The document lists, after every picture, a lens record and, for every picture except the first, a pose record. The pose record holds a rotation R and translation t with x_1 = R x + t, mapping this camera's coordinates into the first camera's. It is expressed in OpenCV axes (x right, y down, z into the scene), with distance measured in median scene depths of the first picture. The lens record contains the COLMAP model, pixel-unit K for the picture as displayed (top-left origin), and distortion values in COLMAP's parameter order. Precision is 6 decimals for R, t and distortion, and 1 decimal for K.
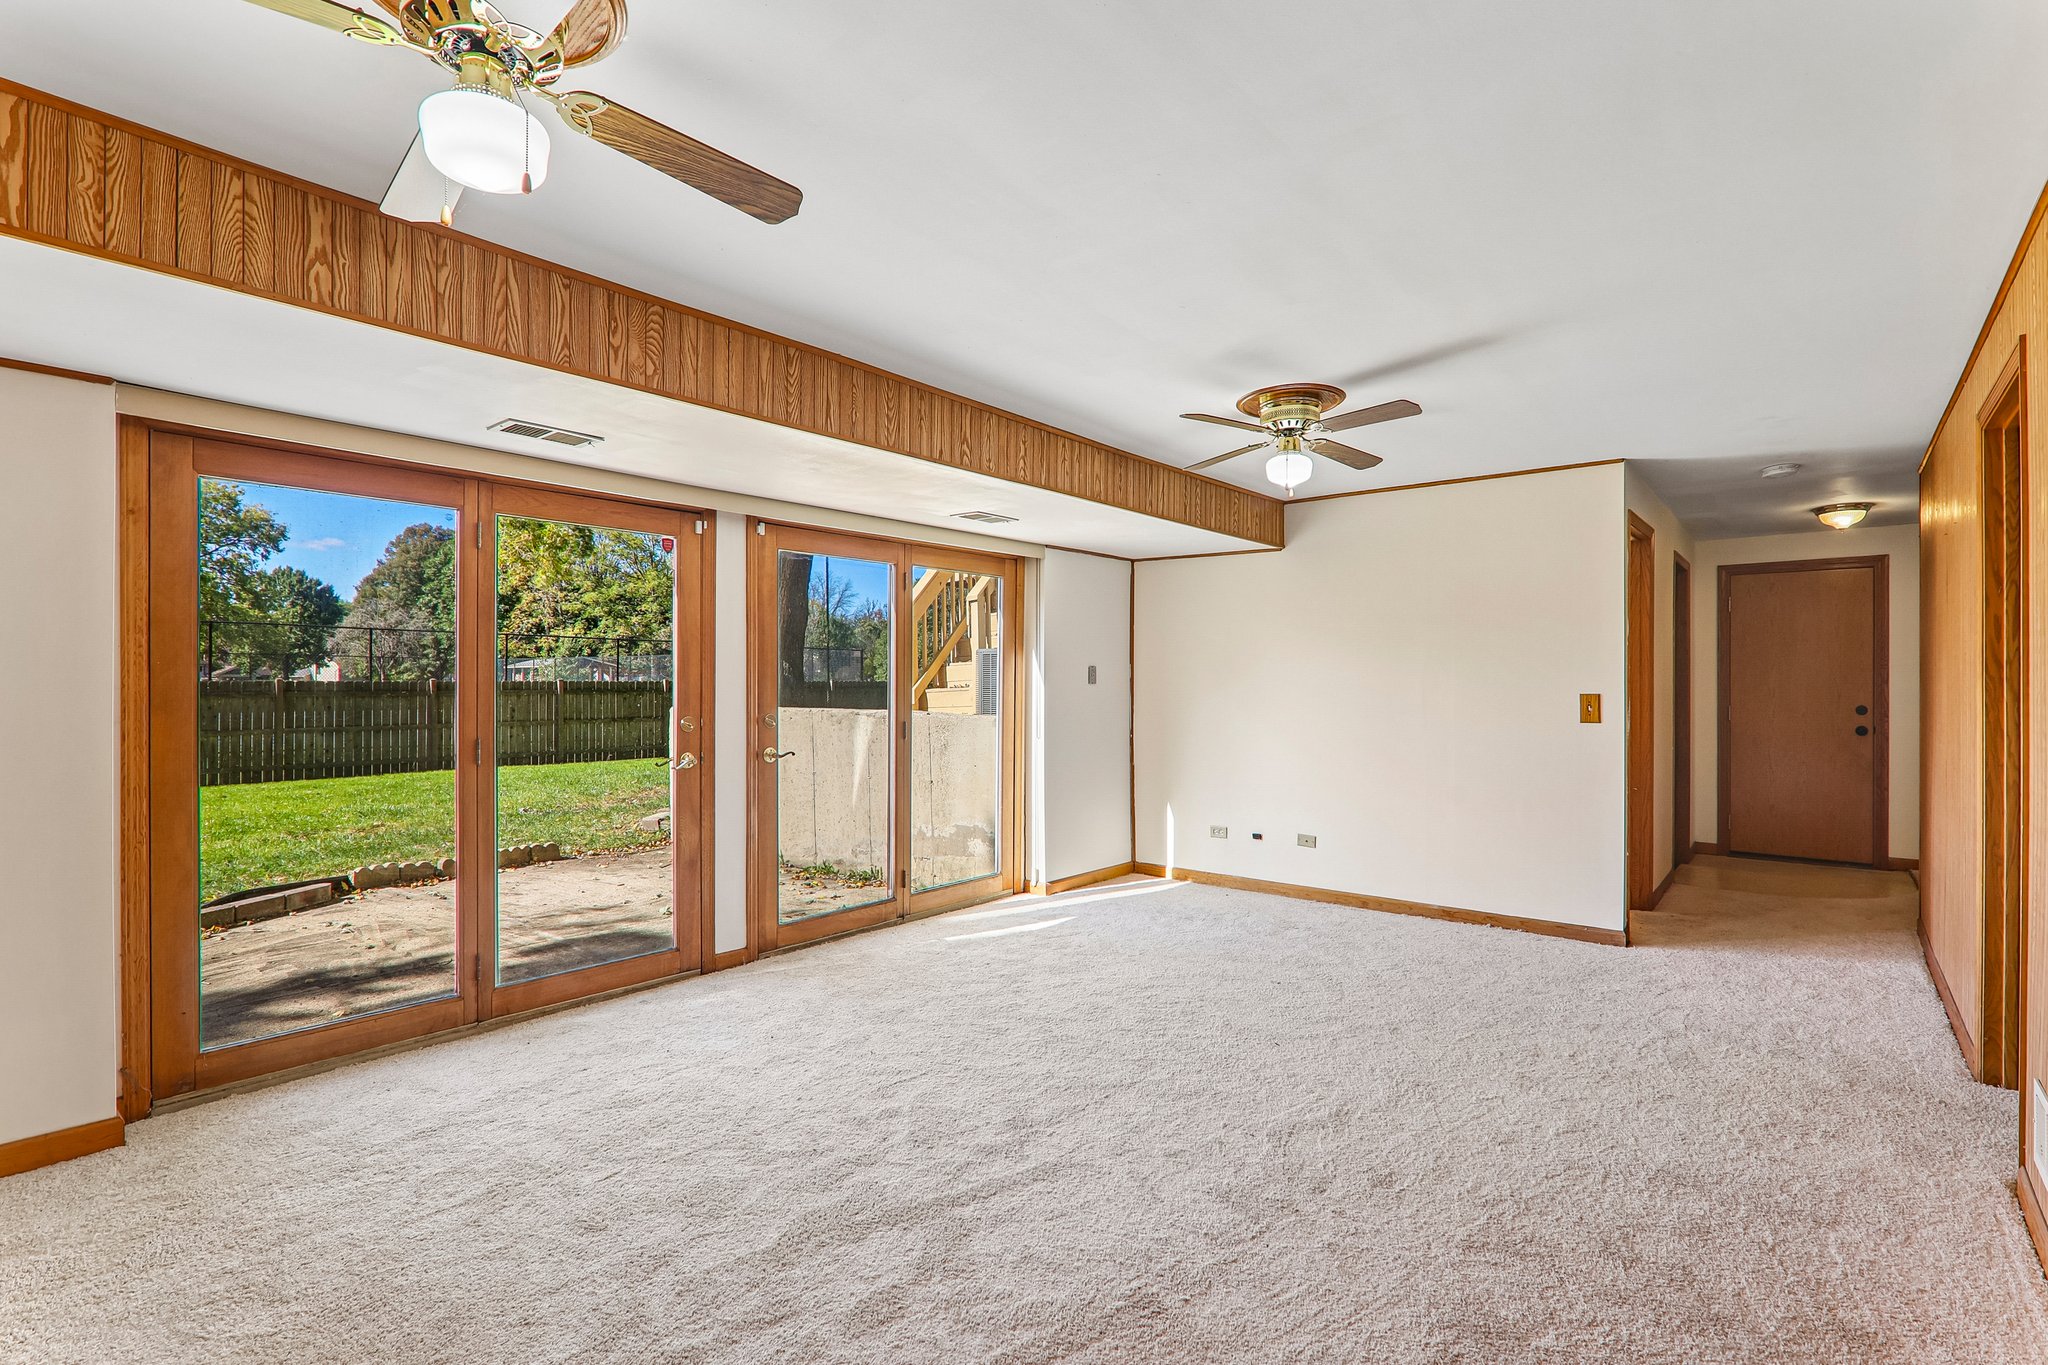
lens RADIAL K [[946.0, 0, 1036.4], [0, 946.0, 683.0], [0, 0, 1]] dist [-0.016891, -0.002314]
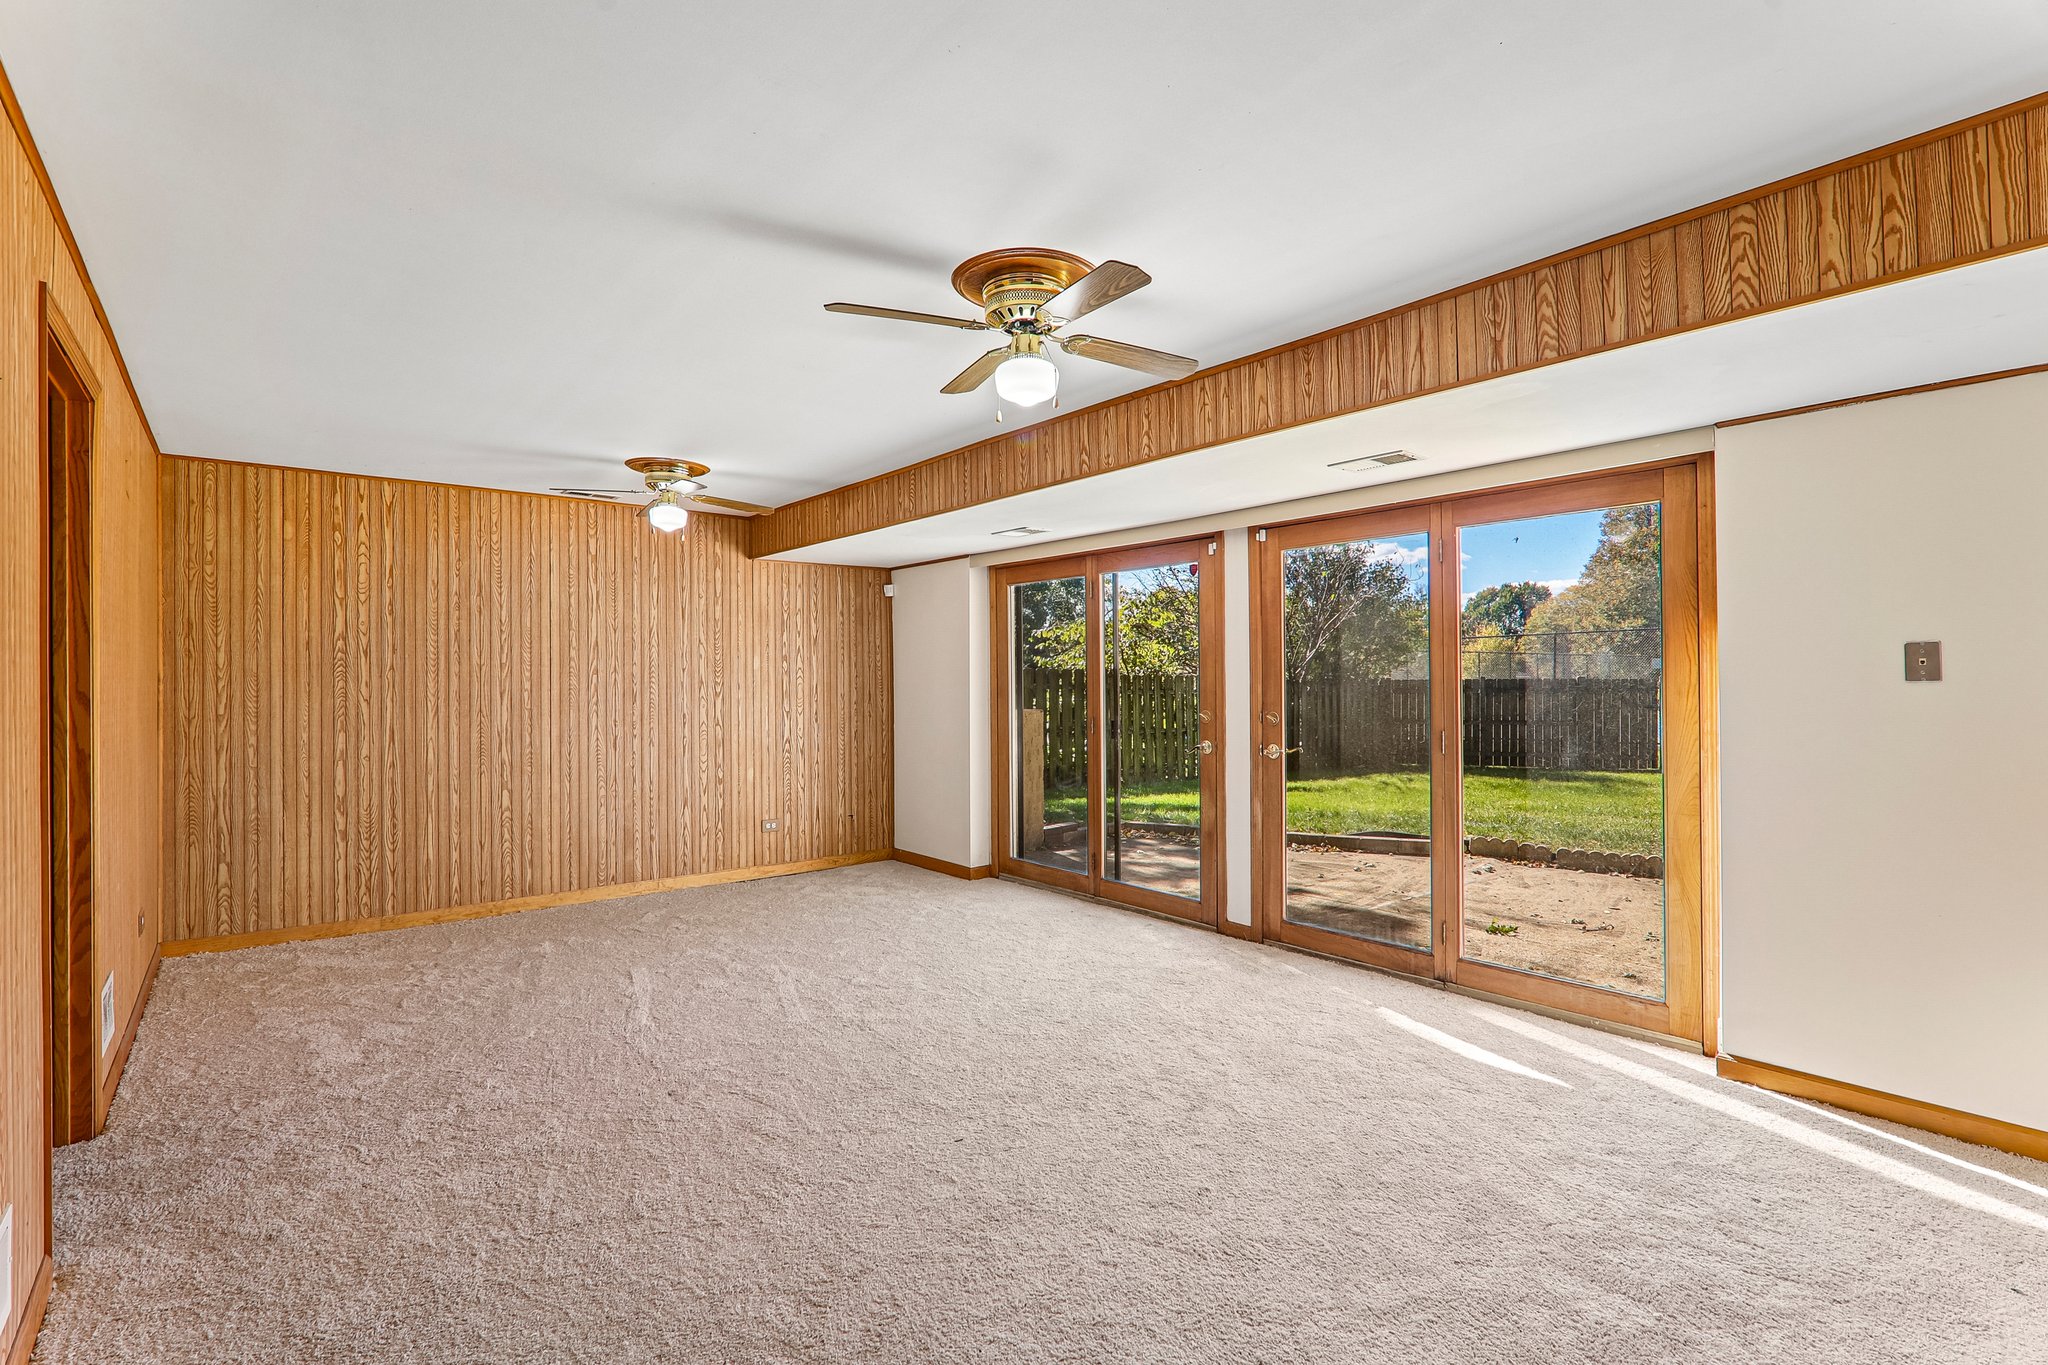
lens RADIAL K [[946.0, 0, 1020.2], [0, 946.0, 672.7], [0, 0, 1]] dist [-0.016891, -0.002314]
pose [[-0.181992, -0.010690, -0.983242, 0.790427], [0.004384, 0.999922, -0.011683, 0.000994], [0.983290, -0.006437, -0.181931, 0.921289]]
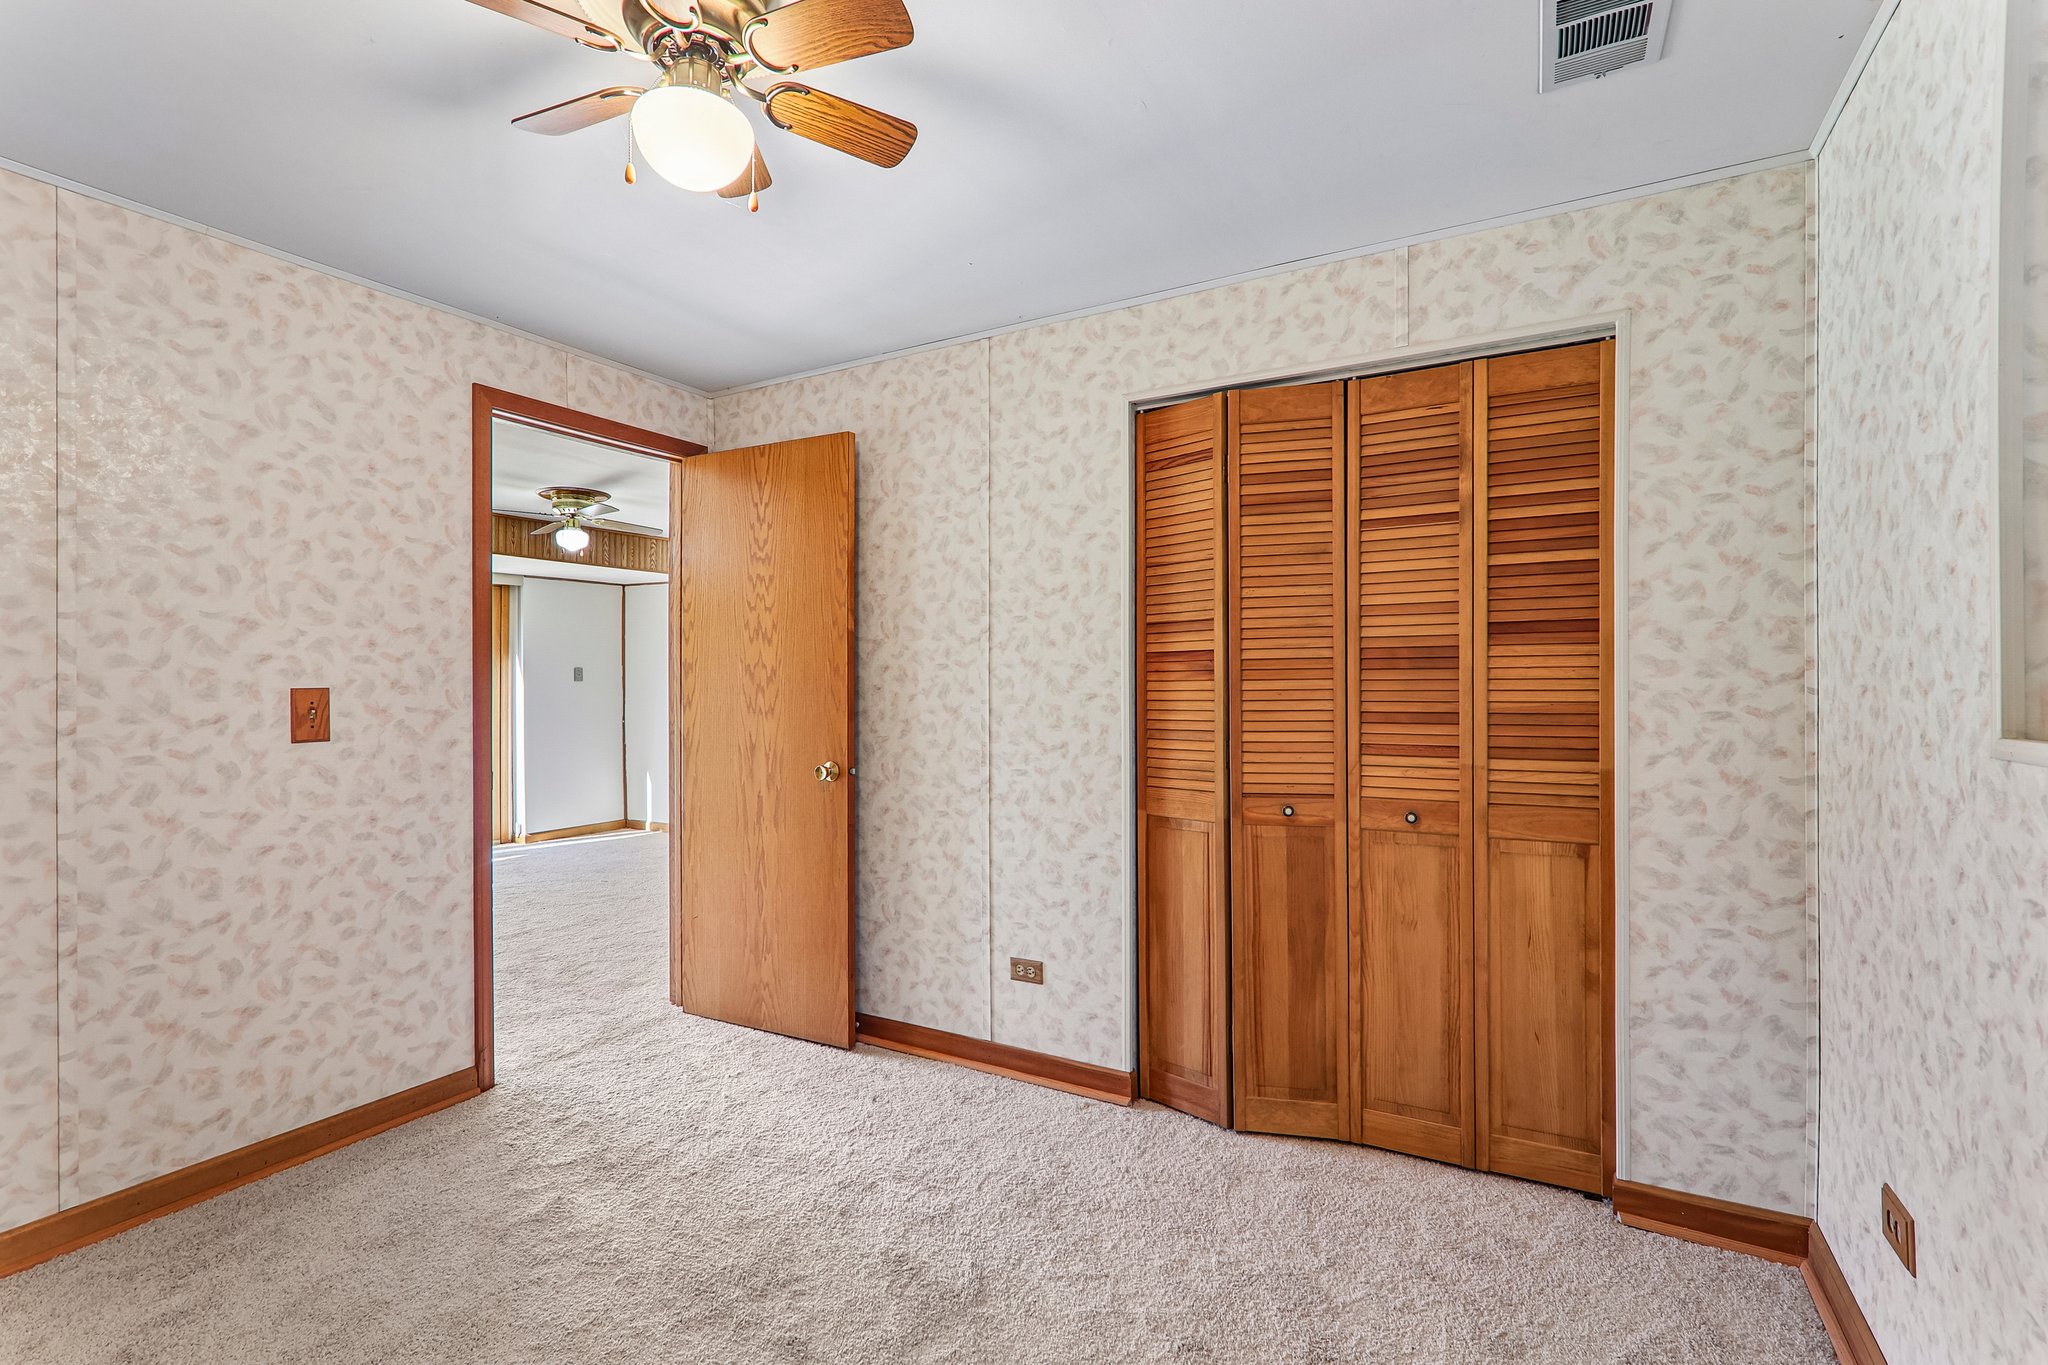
lens RADIAL K [[946.0, 0, 1023.4], [0, 946.0, 684.1], [0, 0, 1]] dist [-0.016891, -0.002314]
pose [[0.979726, -0.010138, 0.200086, 0.551473], [0.009388, 0.999945, 0.004699, 0.006363], [-0.200123, -0.002725, 0.979767, -0.528838]]
